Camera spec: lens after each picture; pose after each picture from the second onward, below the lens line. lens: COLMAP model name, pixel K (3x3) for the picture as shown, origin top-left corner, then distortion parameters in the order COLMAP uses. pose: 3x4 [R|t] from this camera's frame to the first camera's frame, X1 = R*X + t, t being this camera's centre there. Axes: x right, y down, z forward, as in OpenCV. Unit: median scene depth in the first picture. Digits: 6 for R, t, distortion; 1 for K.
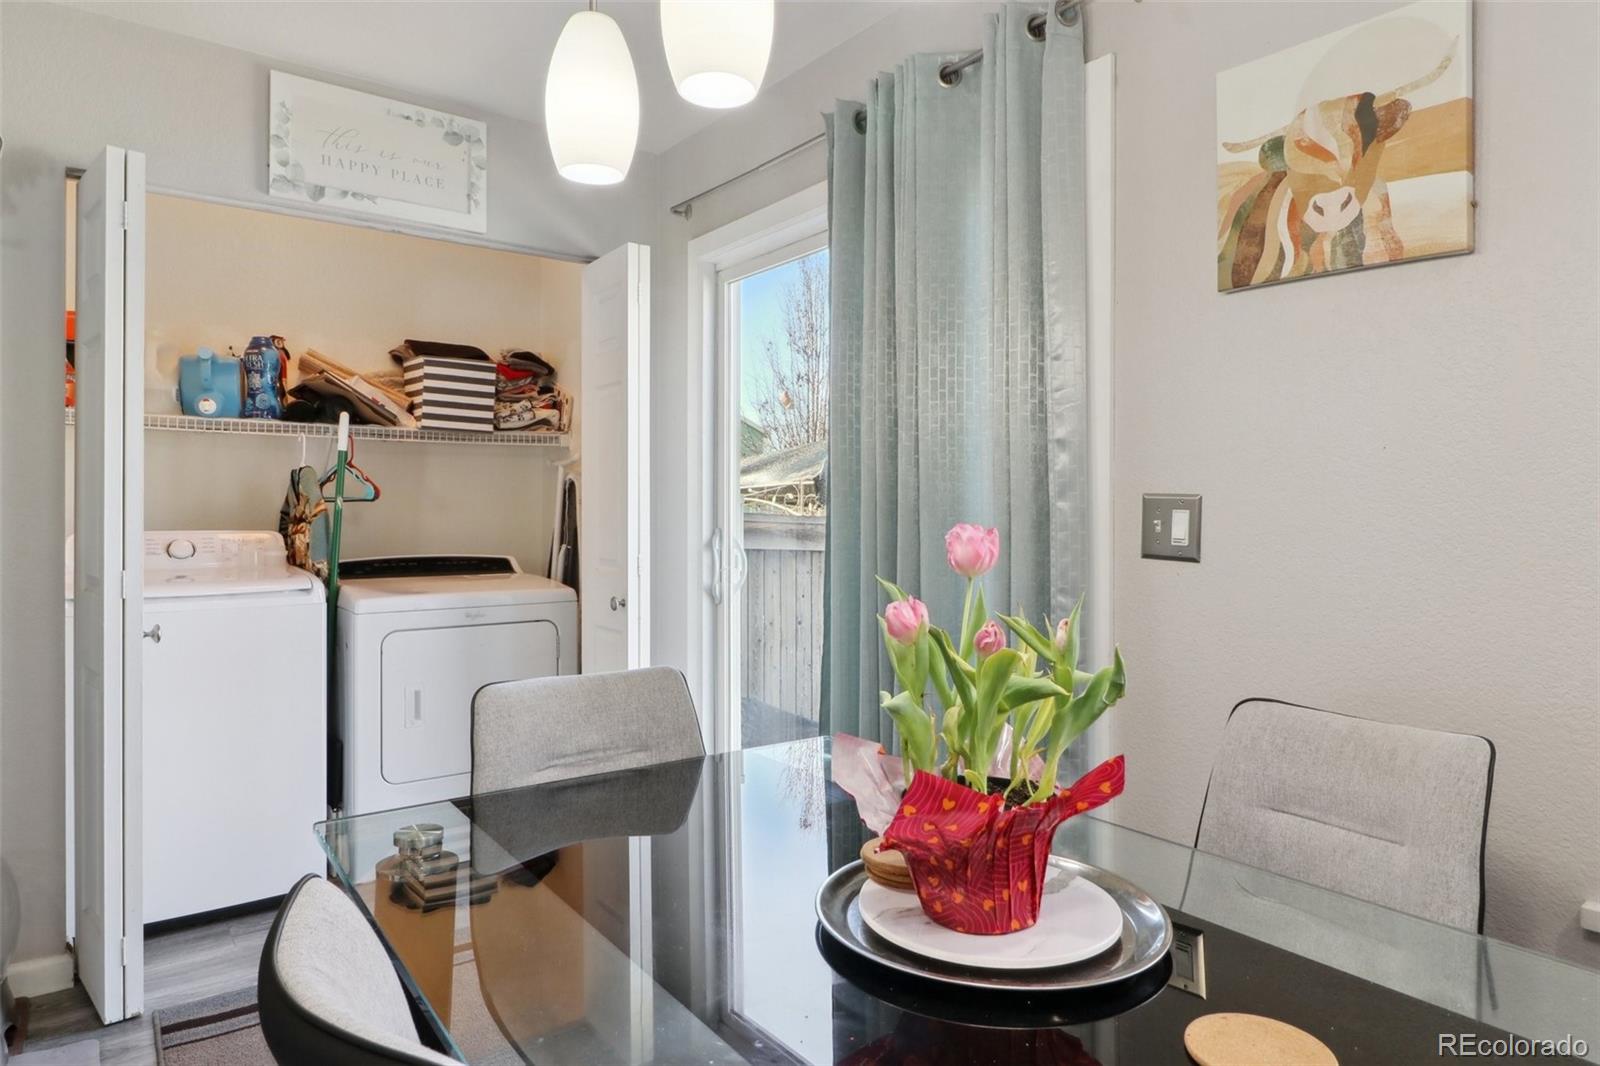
lens RADIAL K [[947.4, 0, 782.6], [0, 947.4, 513.5], [0, 0, 1]] dist [0.009358, -0.013638]
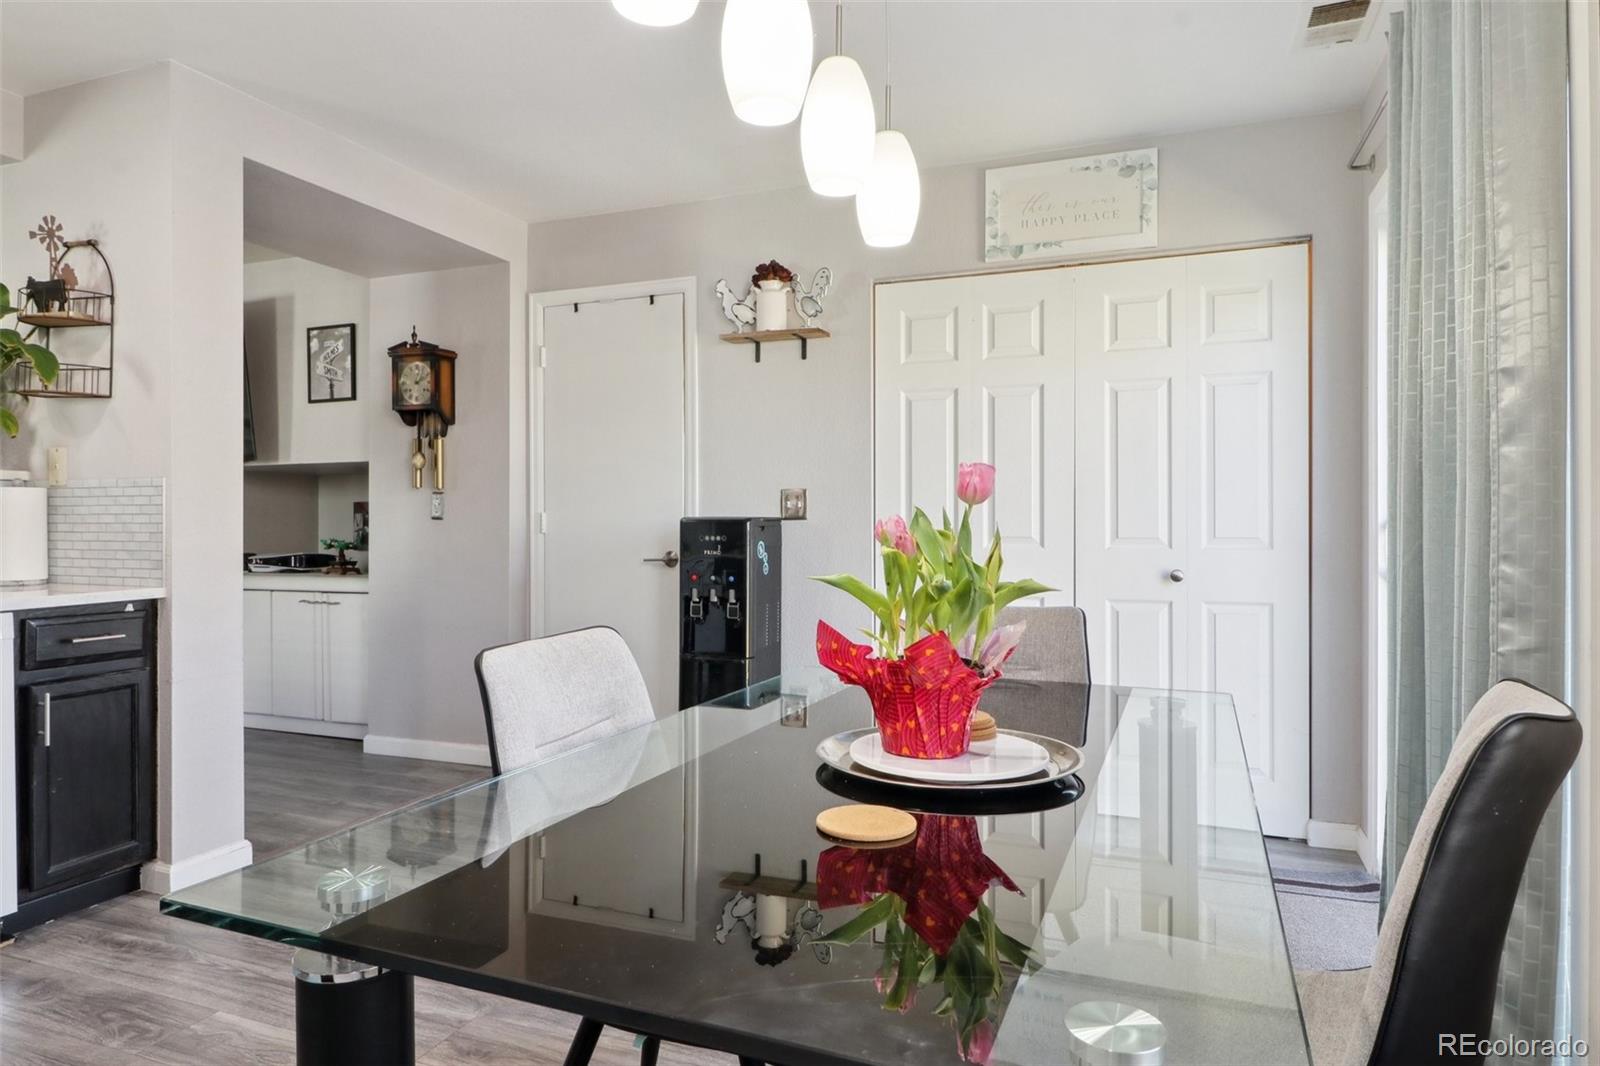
lens RADIAL K [[947.4, 0, 800.6], [0, 947.4, 520.7], [0, 0, 1]] dist [0.009358, -0.013638]
pose [[0.534969, -0.001711, -0.844870, 0.687002], [-0.000421, 0.999997, -0.002293, 0.055022], [0.844872, 0.001582, 0.534967, 0.073995]]
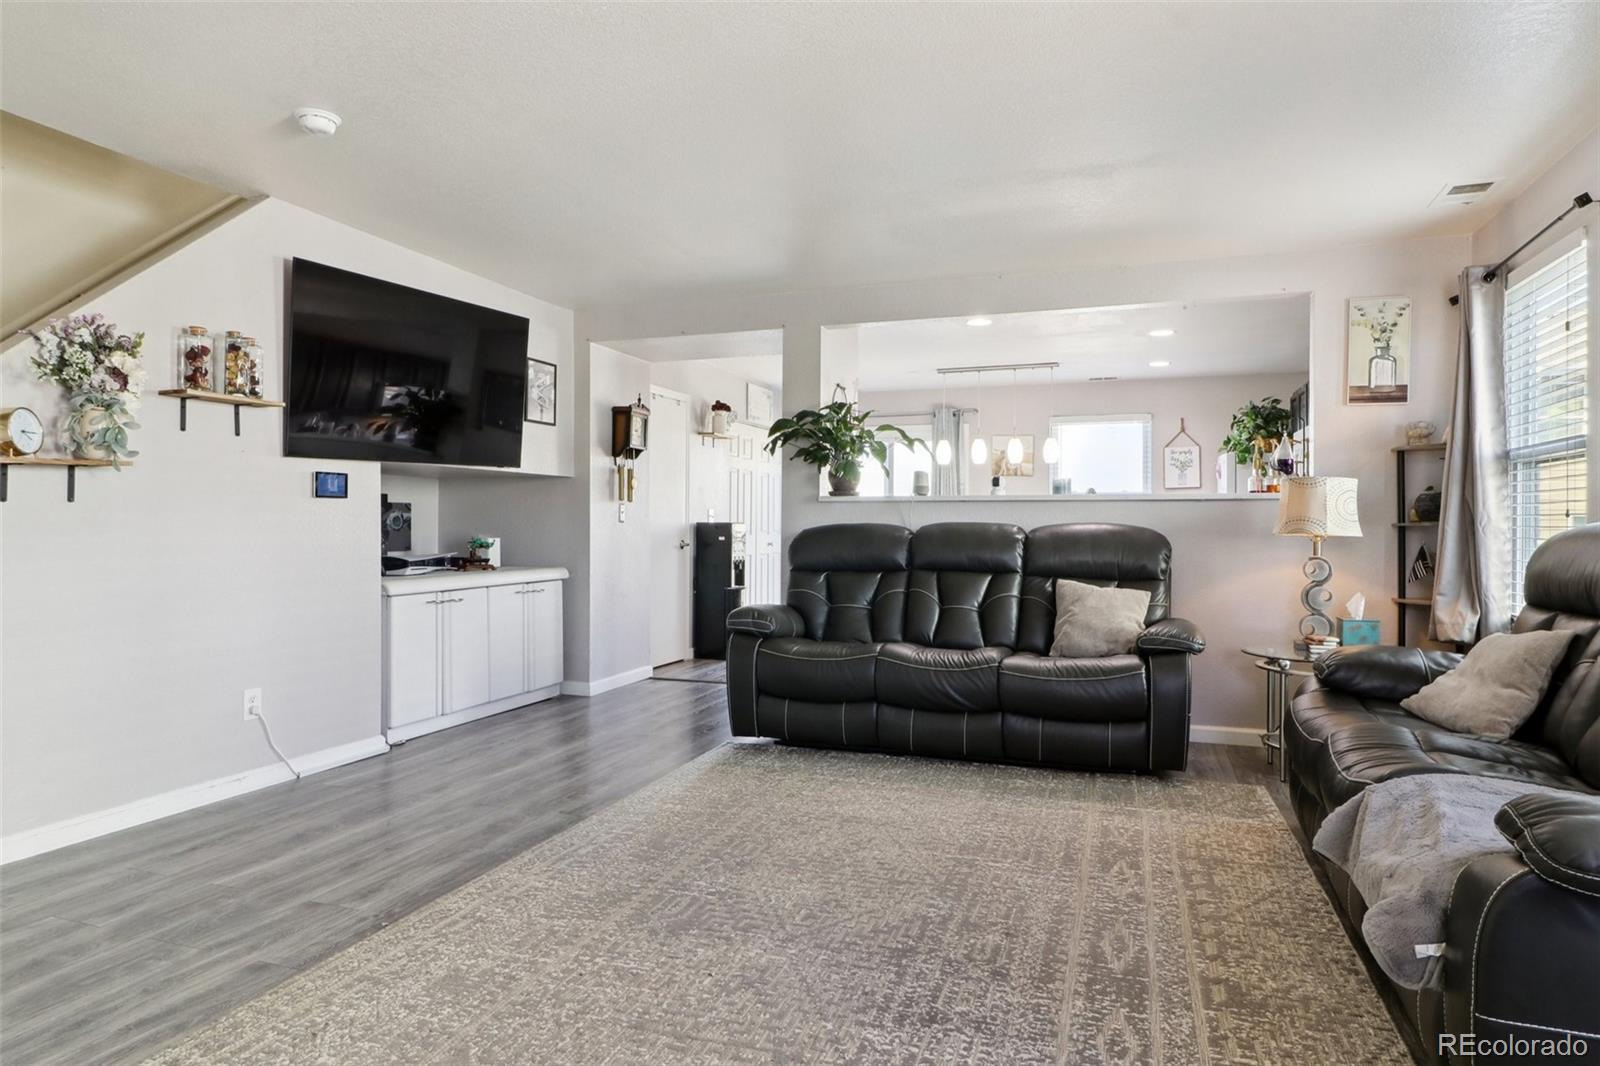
lens RADIAL K [[947.4, 0, 807.7], [0, 947.4, 526.9], [0, 0, 1]] dist [0.009358, -0.013638]
pose [[0.824169, 0.001266, 0.566343, -3.409405], [-0.001880, 0.999998, 0.000499, 0.061389], [-0.566341, -0.001476, 0.824170, -2.818916]]
